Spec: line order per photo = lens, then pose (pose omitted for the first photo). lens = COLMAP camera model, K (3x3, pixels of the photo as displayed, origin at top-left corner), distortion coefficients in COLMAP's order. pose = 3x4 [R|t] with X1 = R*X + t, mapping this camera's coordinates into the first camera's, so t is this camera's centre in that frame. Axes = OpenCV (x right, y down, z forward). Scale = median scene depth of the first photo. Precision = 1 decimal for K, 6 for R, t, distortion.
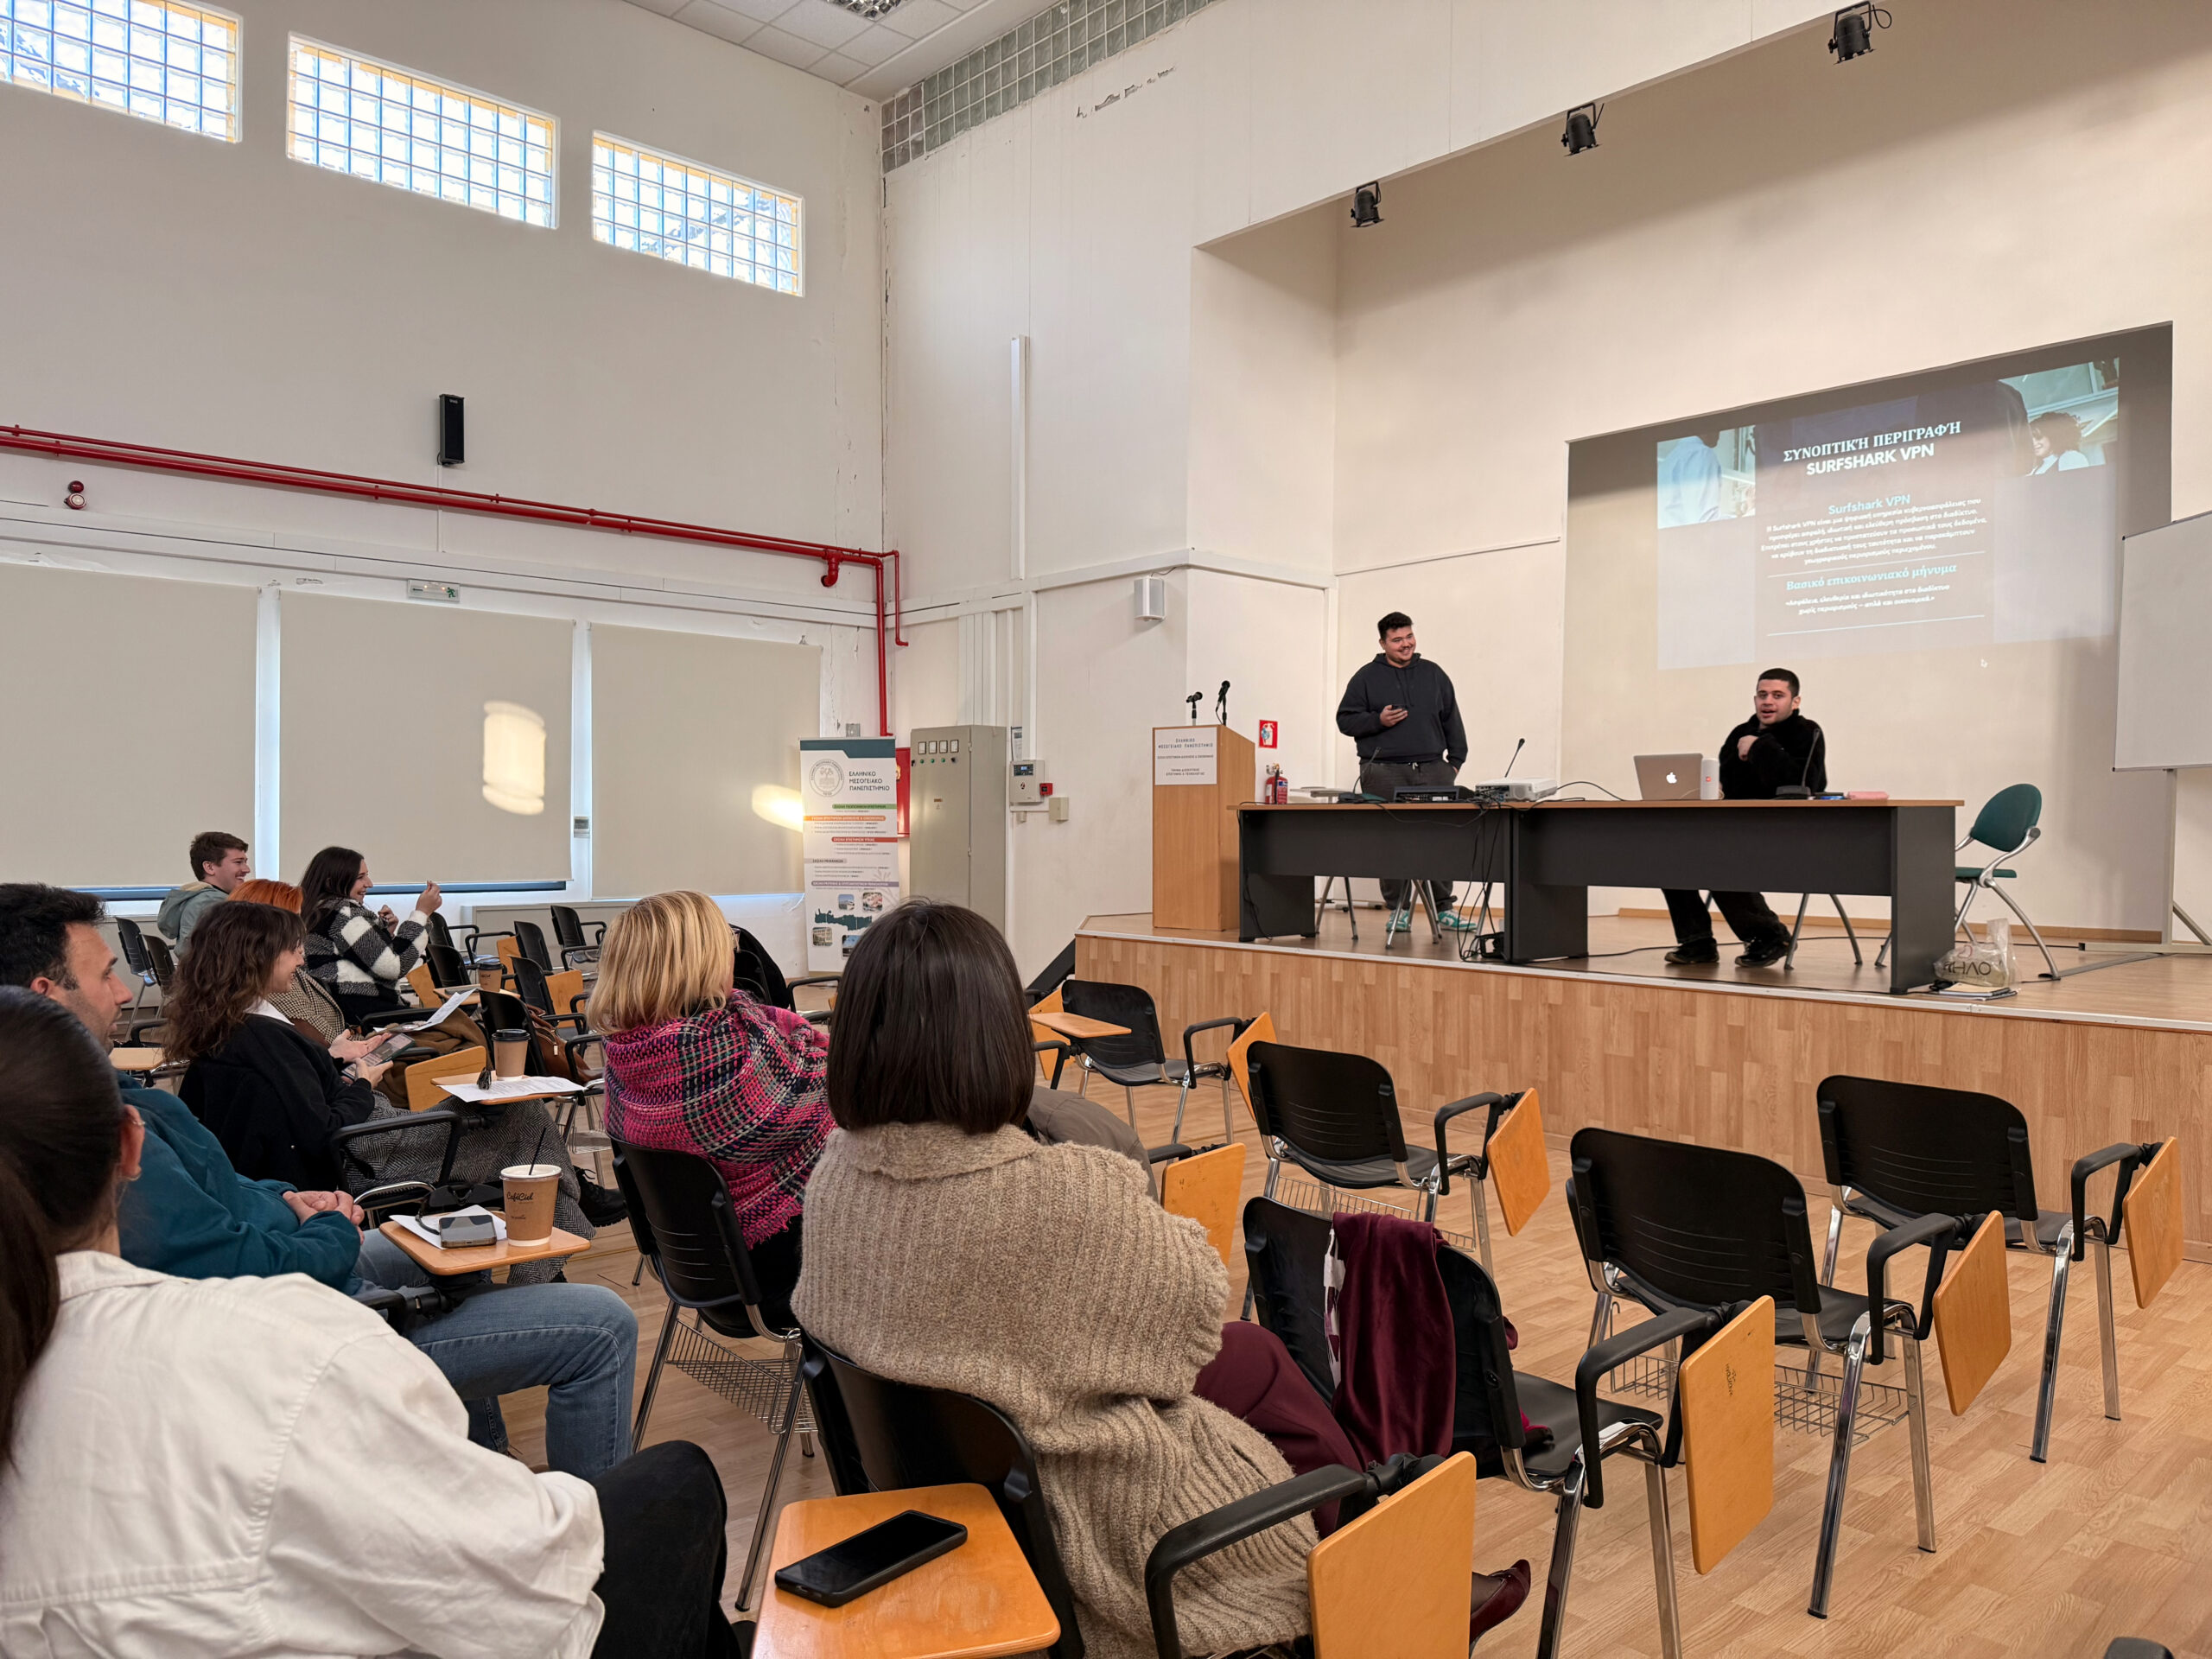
lens RADIAL K [[1538.1, 0, 1106.6], [0, 1538.1, 834.4], [0, 0, 1]] dist [0.168588, -0.343367]
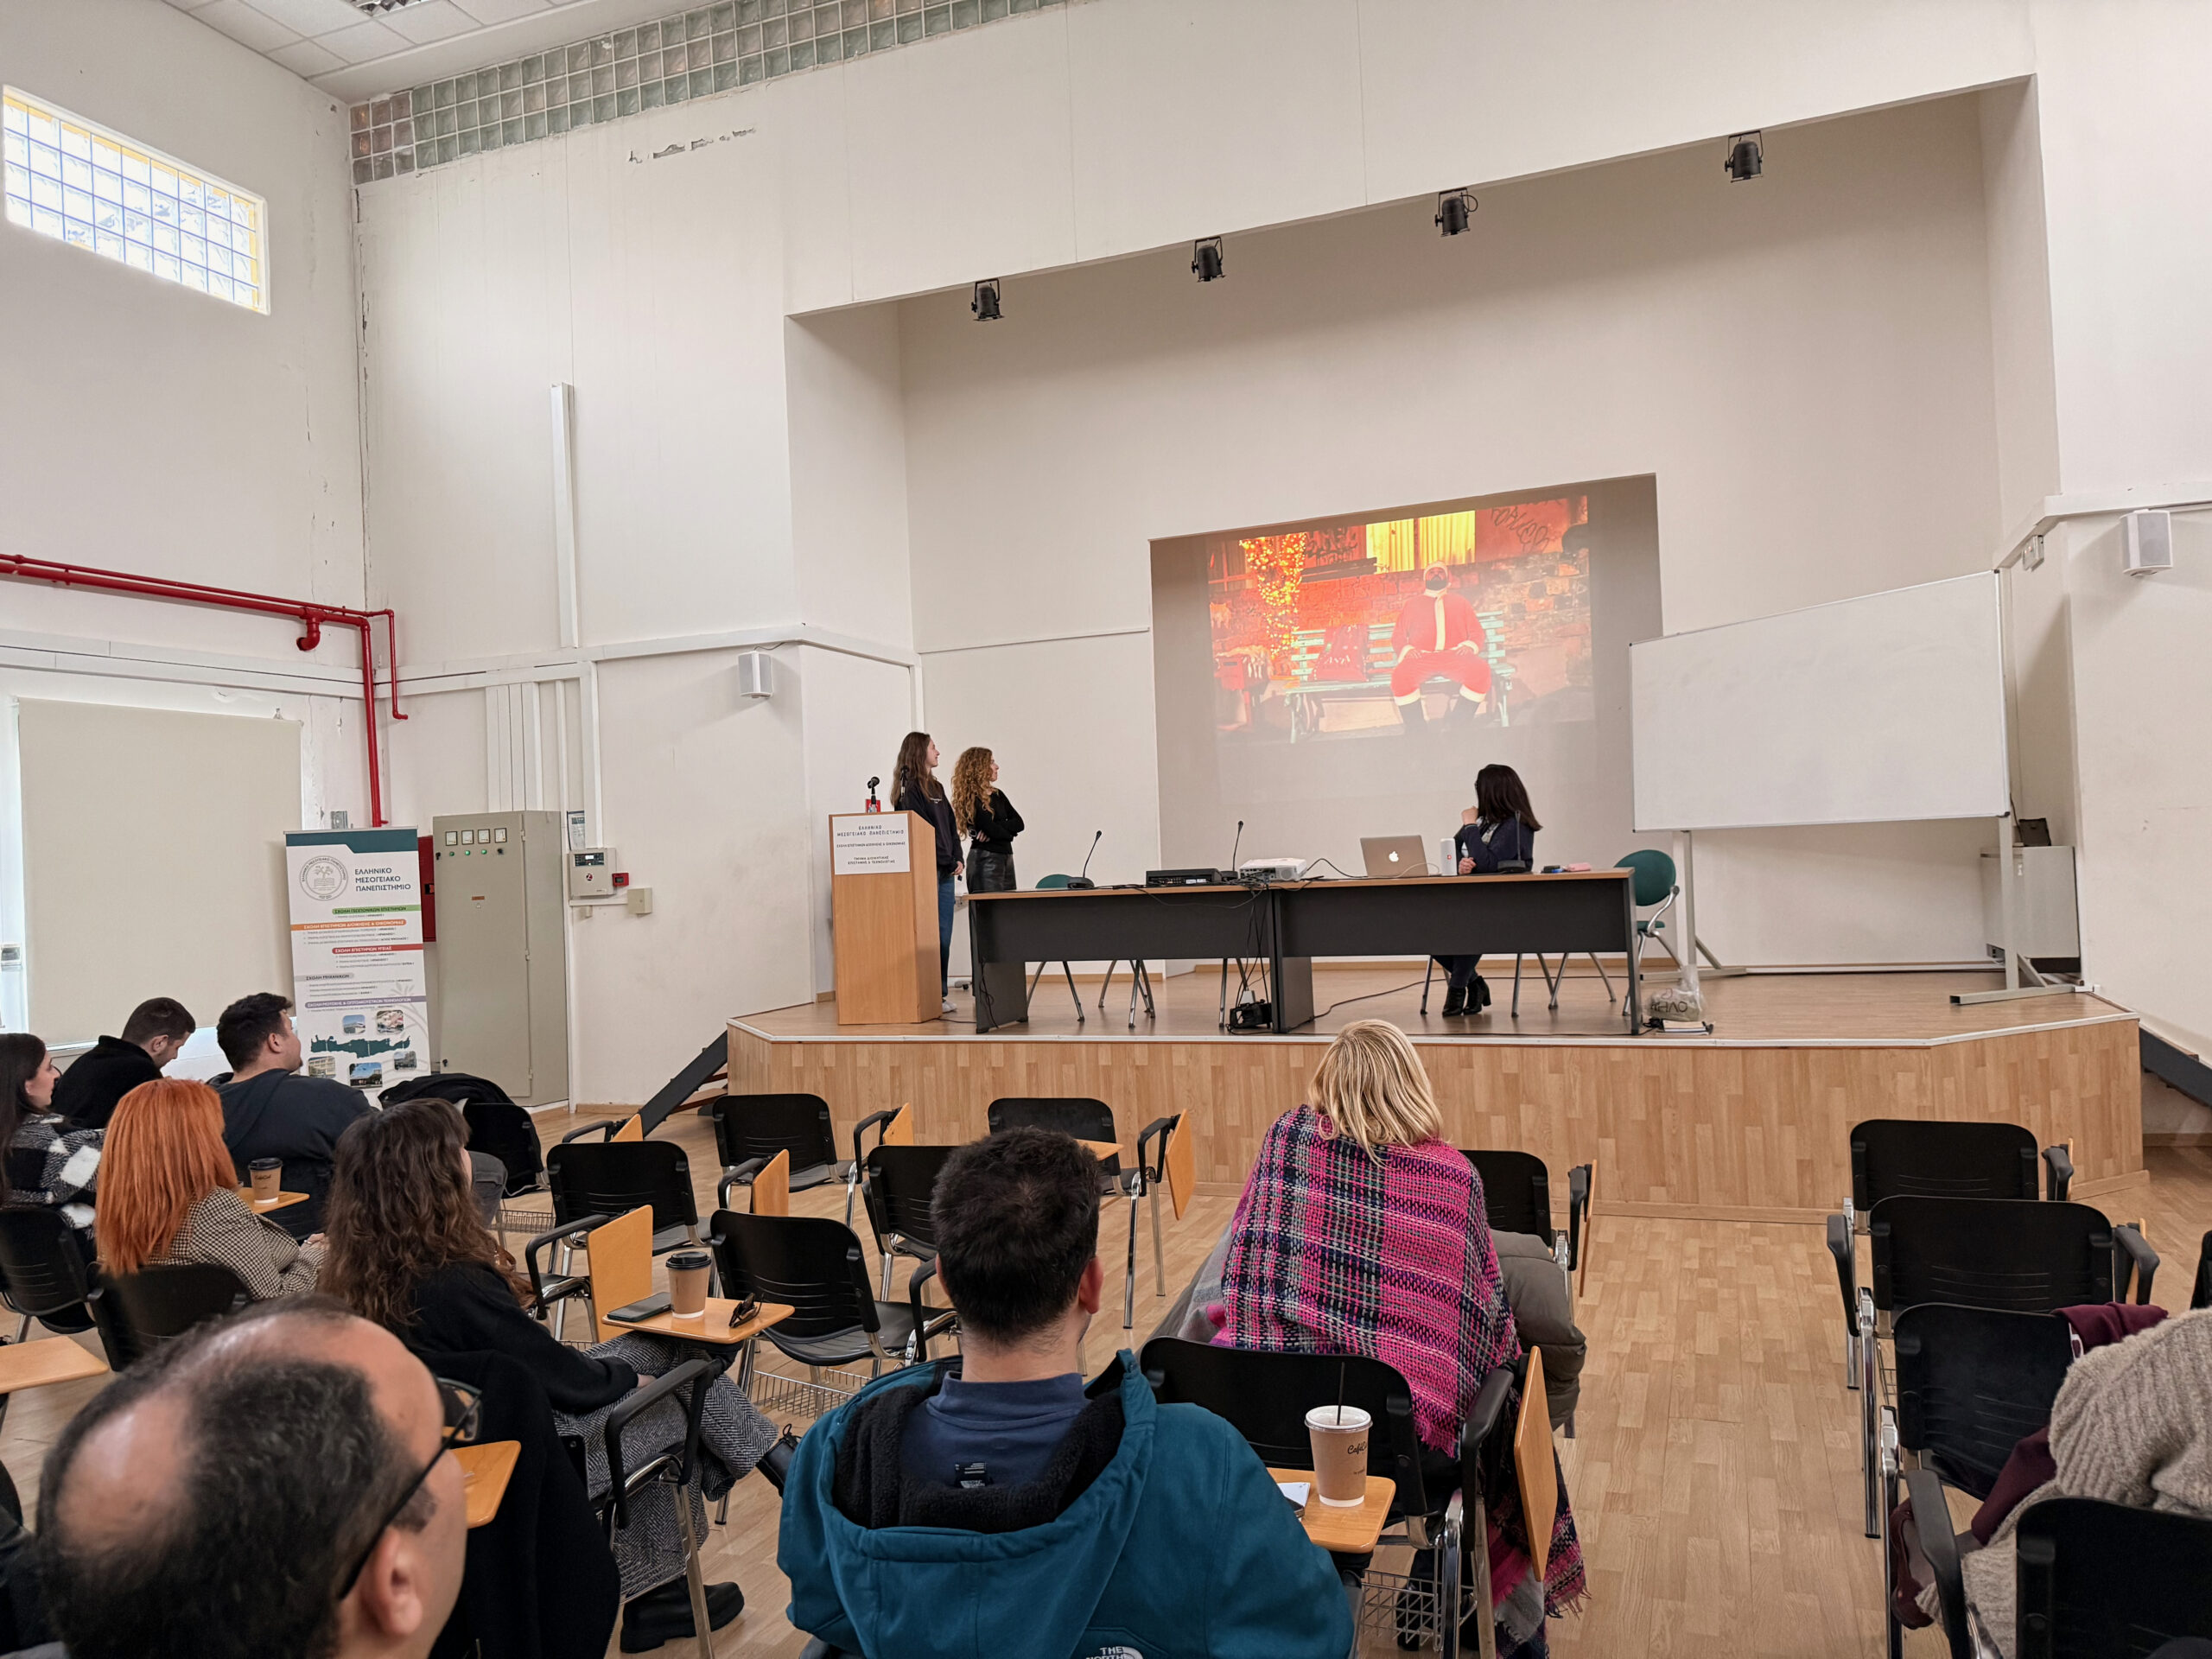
lens RADIAL K [[1548.0, 0, 1107.5], [0, 1548.0, 826.0], [0, 0, 1]] dist [0.127192, -0.189671]
pose [[0.899060, -0.031775, 0.436672, -0.195847], [0.049065, 0.998393, -0.028371, -0.022216], [-0.435068, 0.046932, 0.899173, 0.050521]]
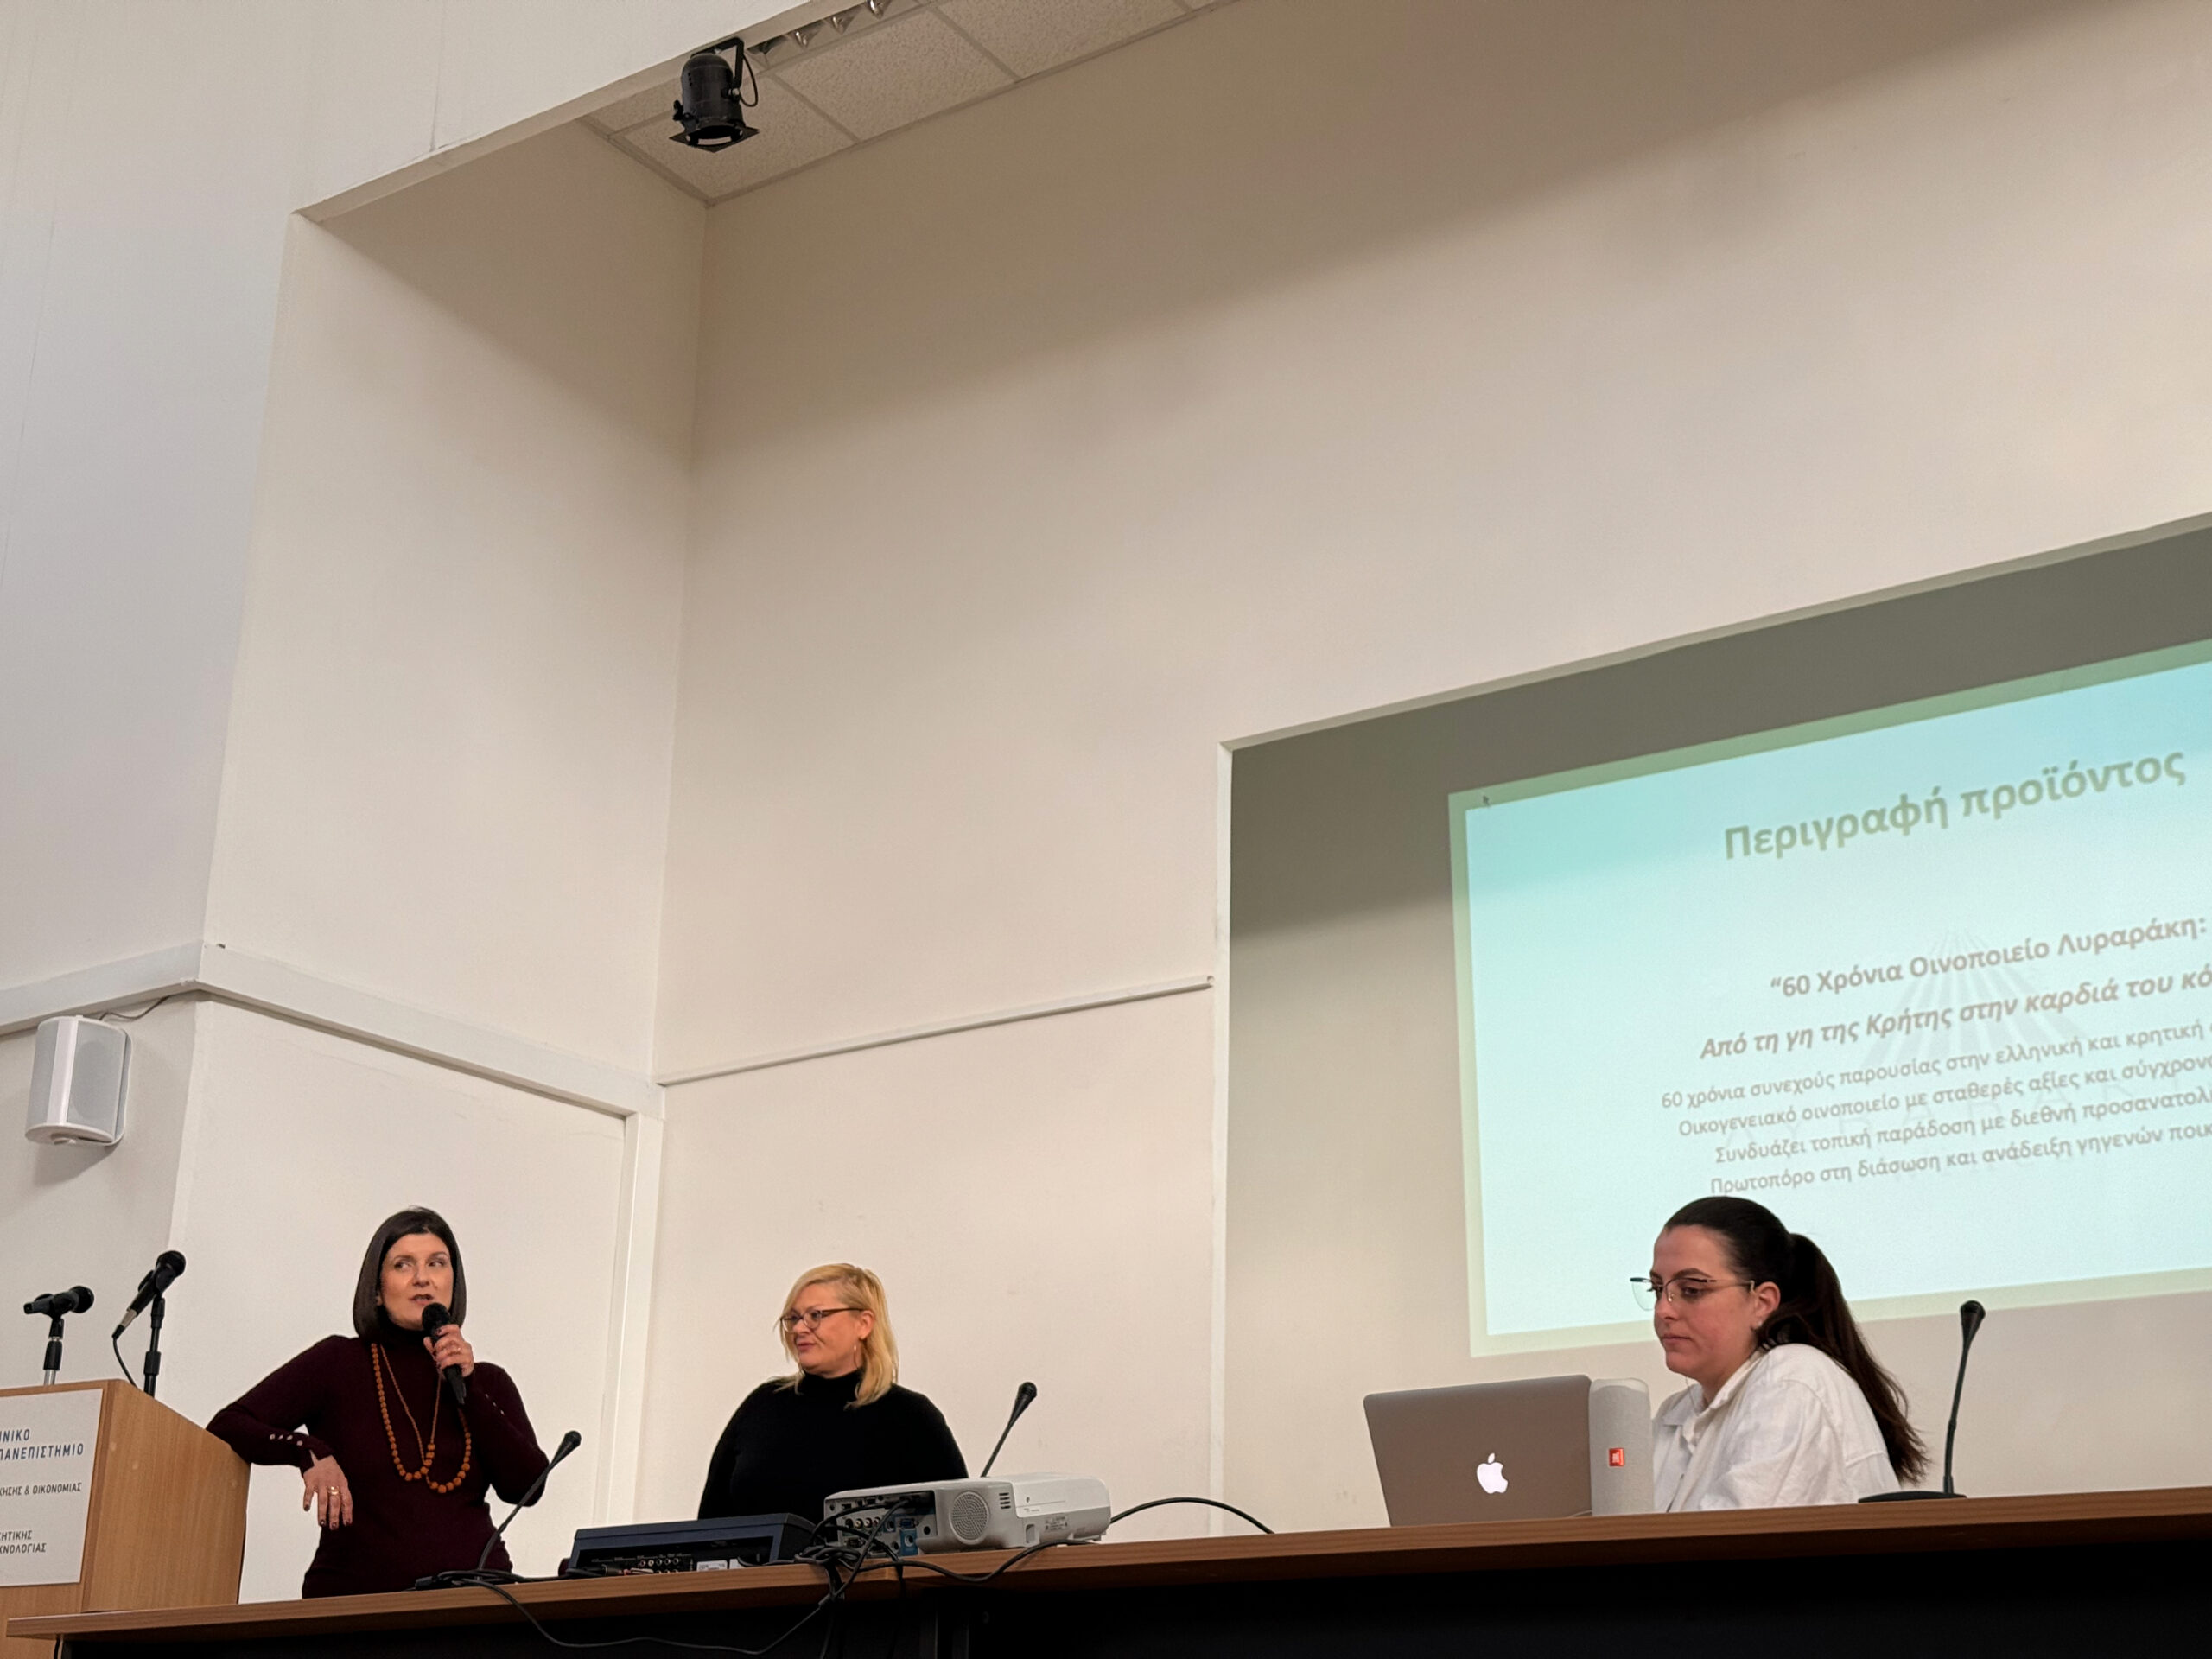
lens RADIAL K [[3067.1, 0, 1107.1], [0, 3067.1, 857.2], [0, 0, 1]] dist [0.181879, -0.318597]
pose [[0.977148, 0.076052, 0.198487, 0.108132], [-0.007442, 0.945468, -0.325630, 0.024166], [-0.212428, 0.316712, 0.924429, 0.288017]]
